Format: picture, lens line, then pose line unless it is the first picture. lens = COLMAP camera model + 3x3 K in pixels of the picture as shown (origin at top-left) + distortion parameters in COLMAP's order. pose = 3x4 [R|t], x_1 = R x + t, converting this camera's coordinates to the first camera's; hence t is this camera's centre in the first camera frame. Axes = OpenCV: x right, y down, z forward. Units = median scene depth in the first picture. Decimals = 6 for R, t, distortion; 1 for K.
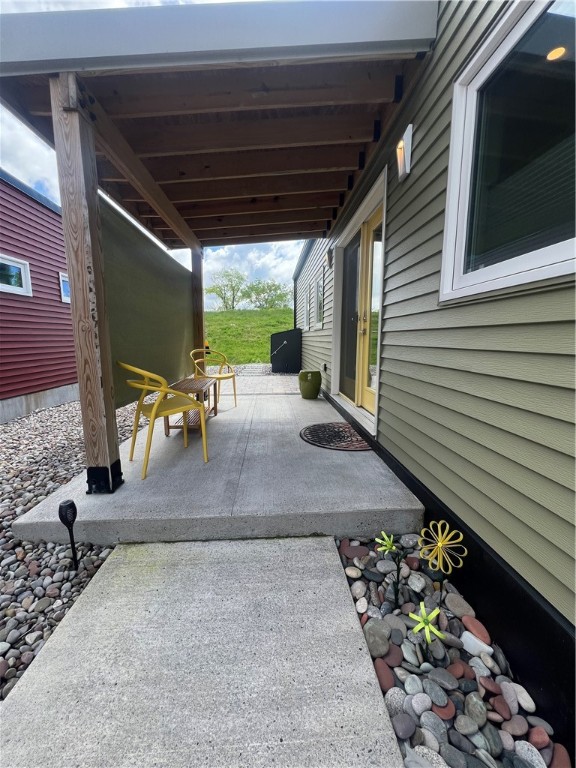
lens RADIAL K [[306.9, 0, 283.2], [0, 306.9, 383.4], [0, 0, 1]] dist [-0.001897, 0.000700]
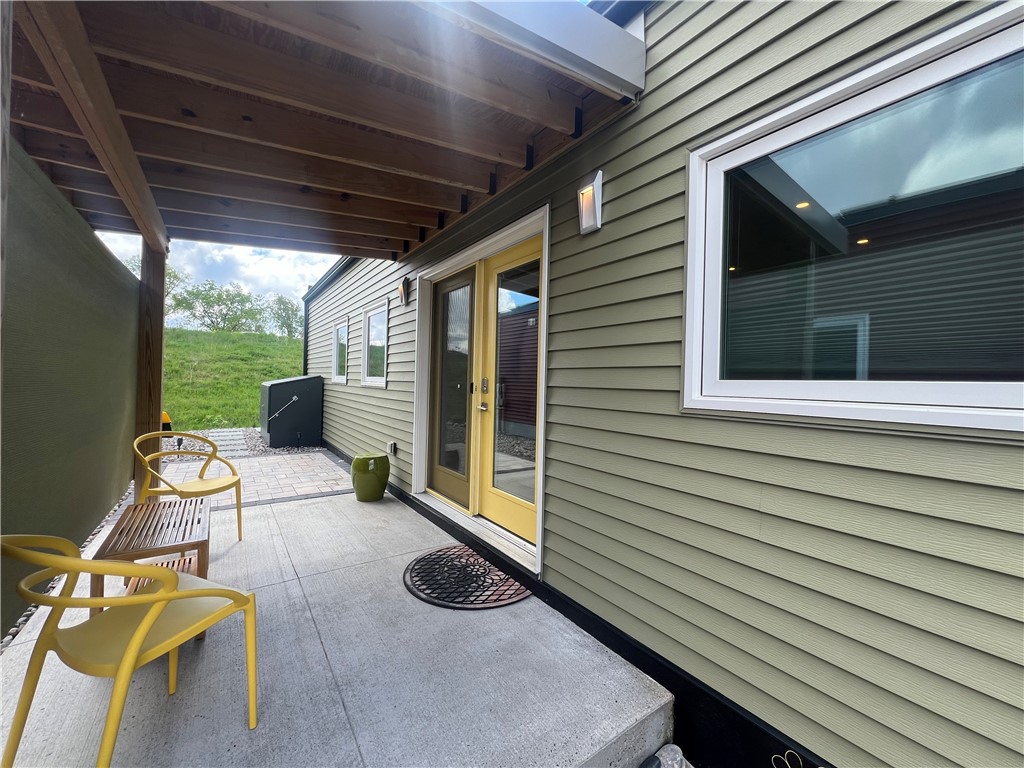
lens RADIAL K [[409.2, 0, 481.2], [0, 409.2, 374.5], [0, 0, 1]] dist [-0.001897, 0.000700]
pose [[0.850550, 0.017145, 0.525615, -0.214270], [0.054230, 0.991281, -0.120090, -0.120130], [-0.523091, 0.130647, 0.842204, 0.189814]]
